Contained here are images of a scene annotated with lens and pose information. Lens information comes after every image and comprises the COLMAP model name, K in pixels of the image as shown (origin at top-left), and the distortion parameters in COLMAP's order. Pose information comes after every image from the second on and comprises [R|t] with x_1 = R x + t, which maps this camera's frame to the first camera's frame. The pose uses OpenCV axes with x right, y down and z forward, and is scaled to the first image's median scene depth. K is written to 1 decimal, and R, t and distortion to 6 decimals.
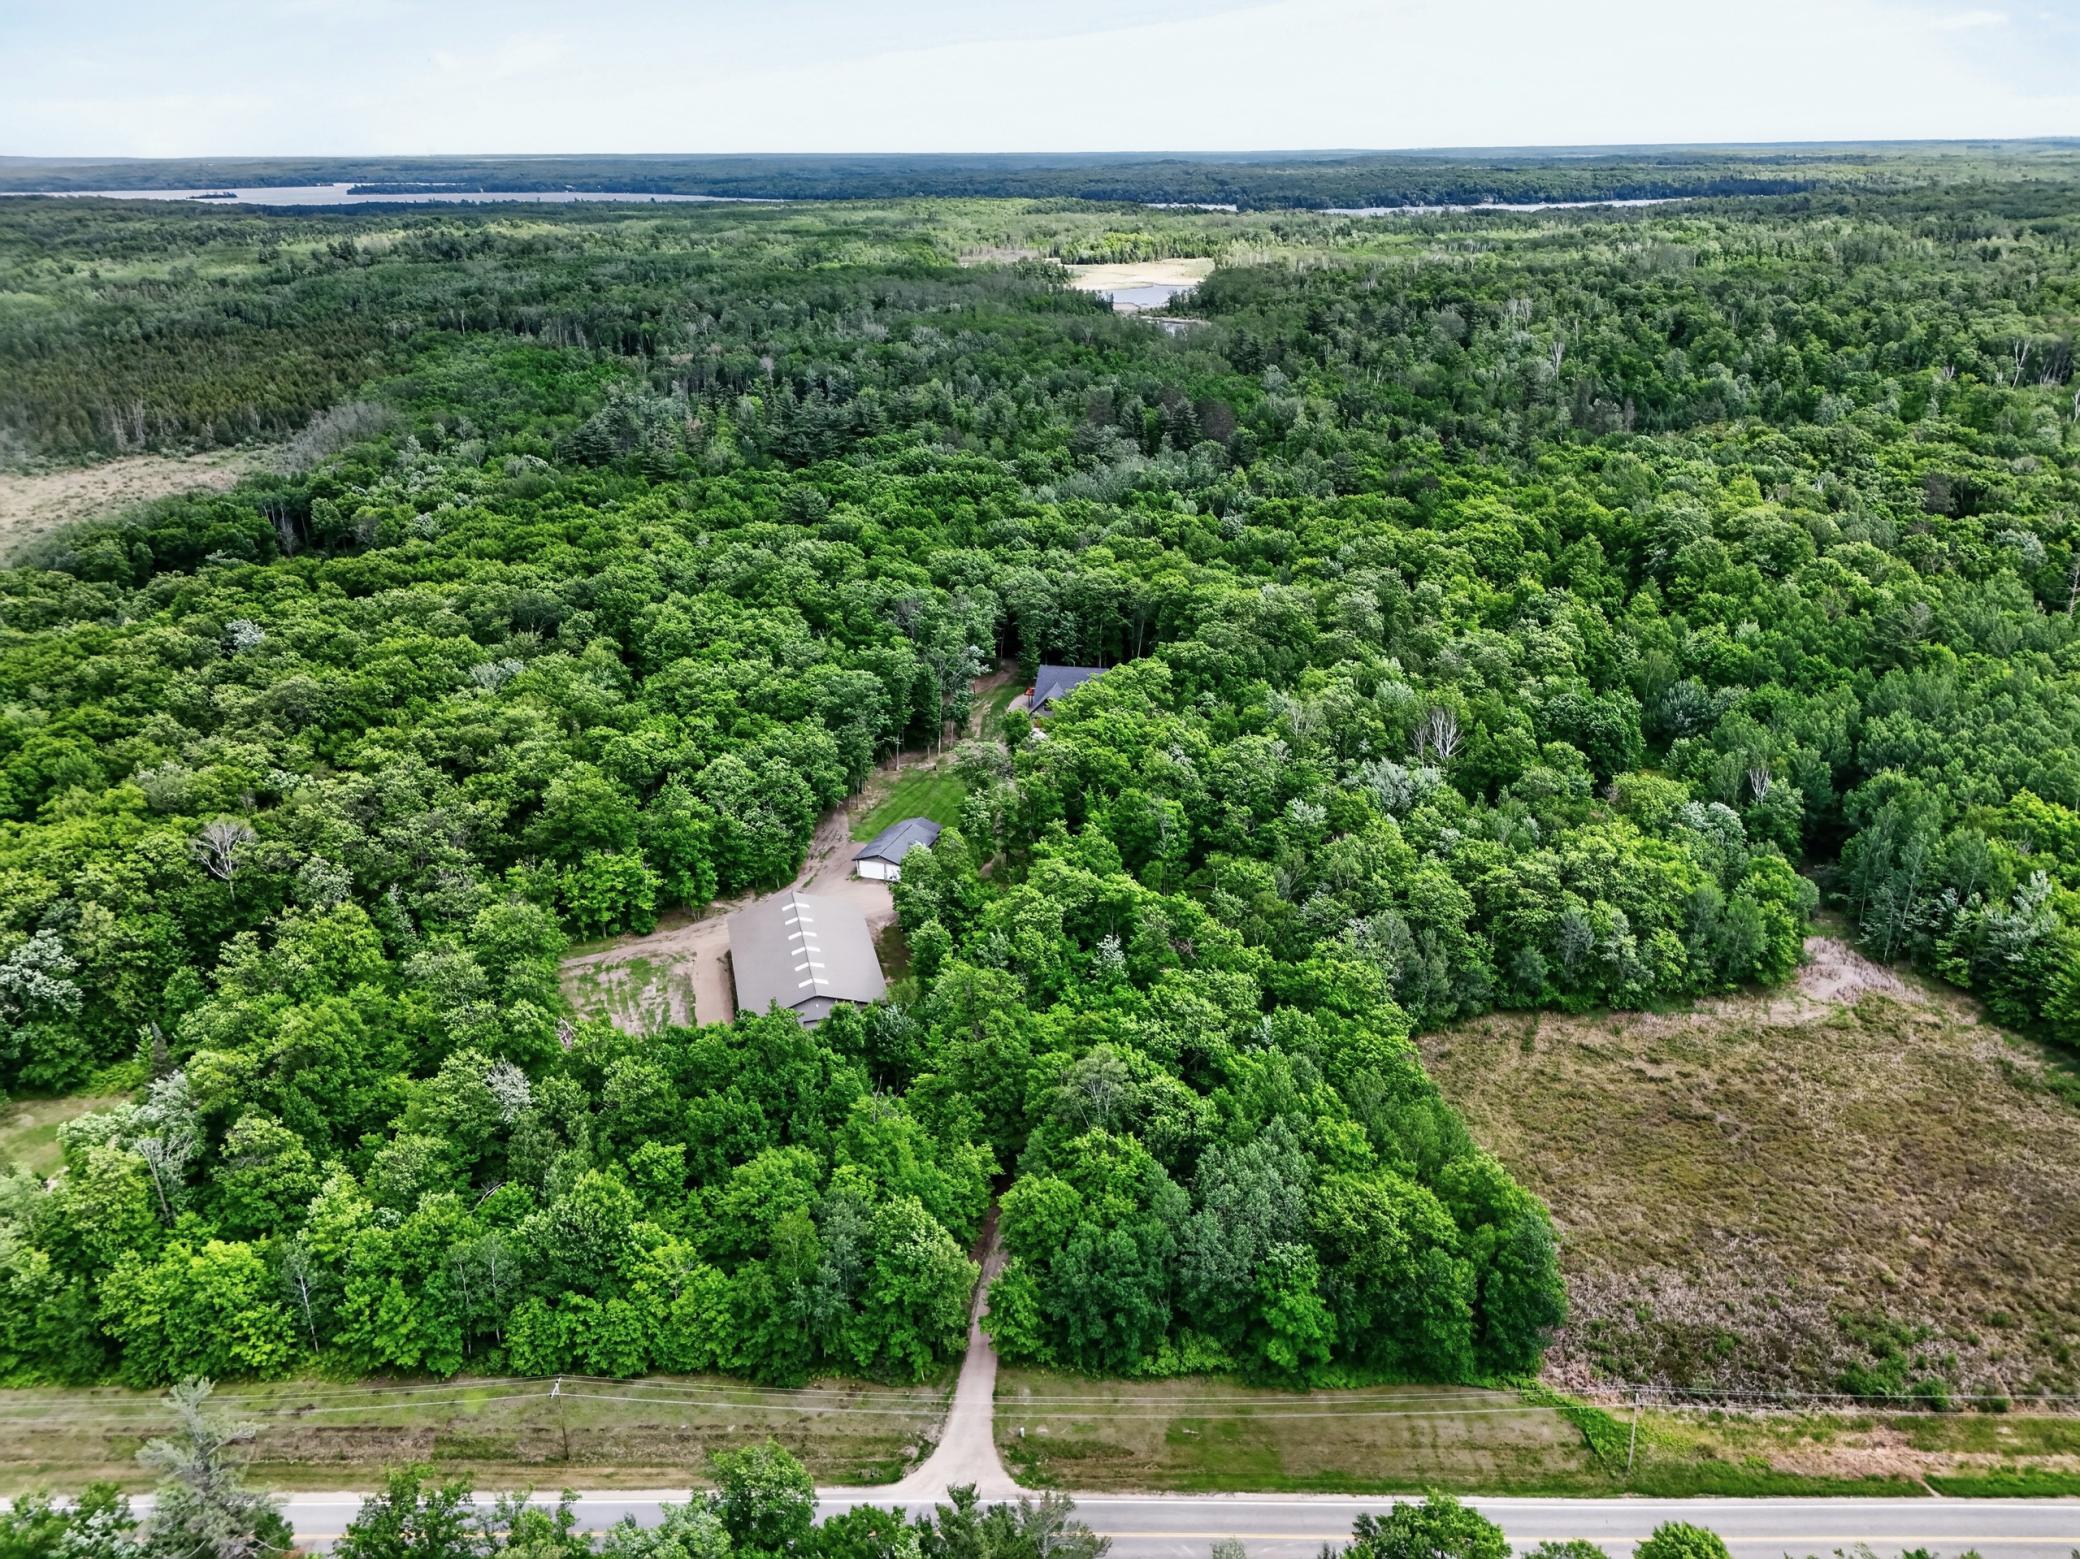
lens RADIAL K [[1670.9, 0, 1040.0], [0, 1670.9, 779.5], [0, 0, 1]] dist [0.061470, -0.059139]
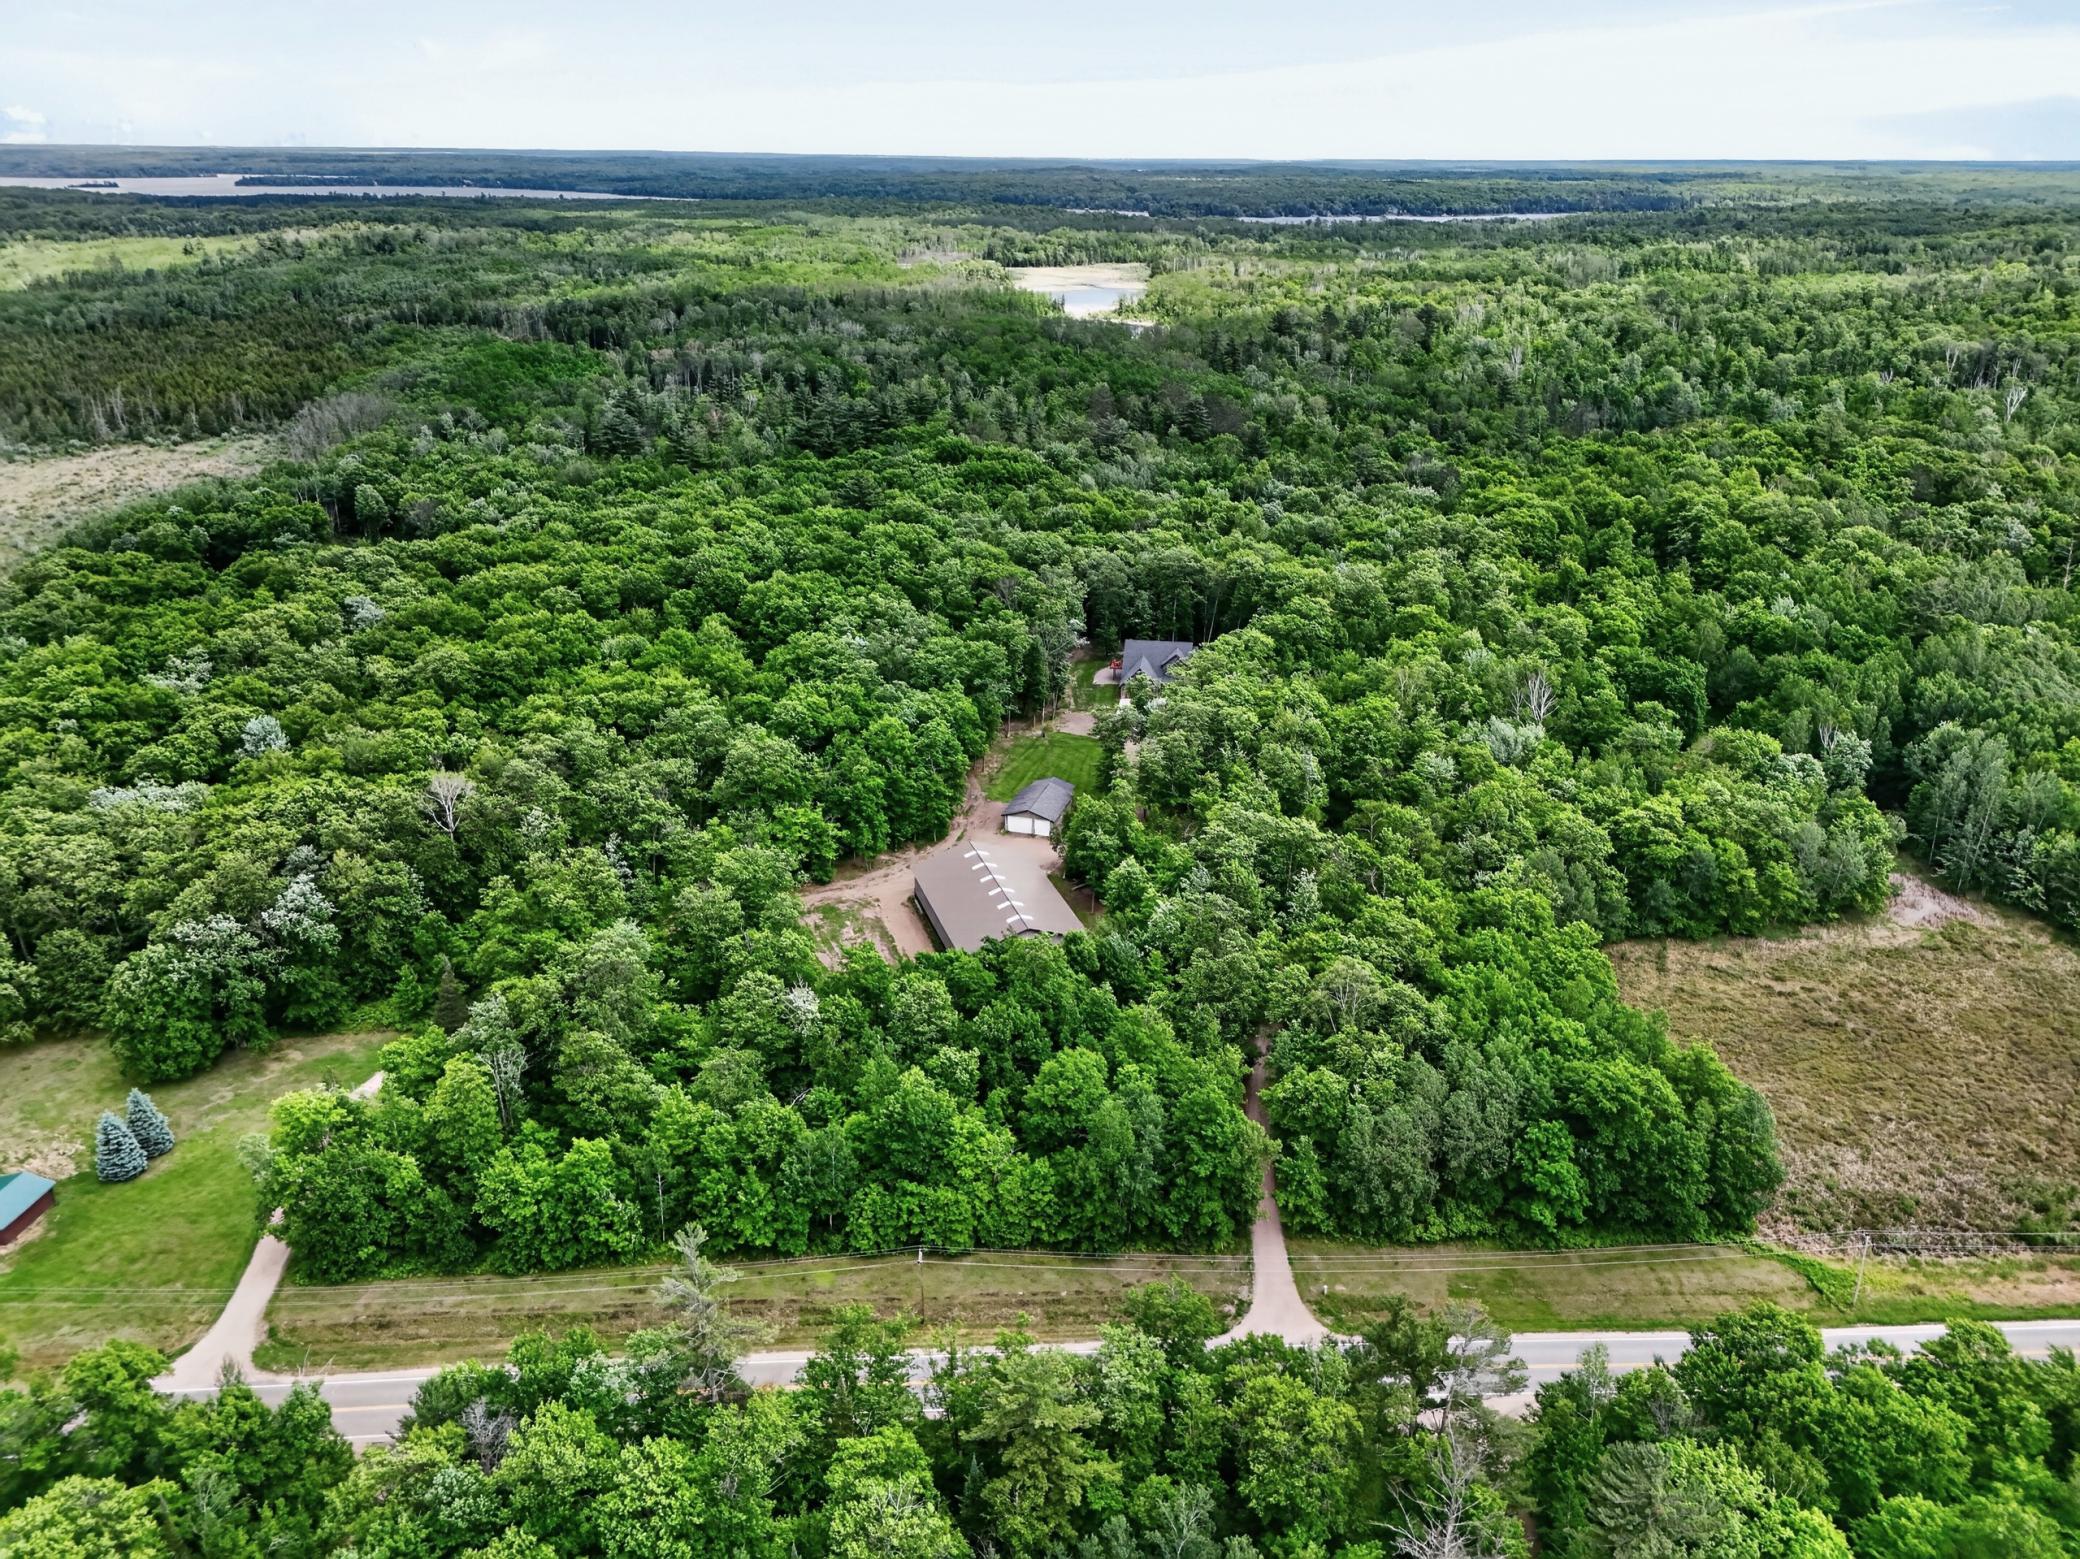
lens RADIAL K [[1670.9, 0, 1040.0], [0, 1670.9, 779.5], [0, 0, 1]] dist [0.061470, -0.059139]
pose [[0.997603, -0.007338, 0.068806, -0.153189], [0.007530, 0.999968, -0.002526, 0.026778], [-0.068785, 0.003038, 0.997627, -0.060600]]
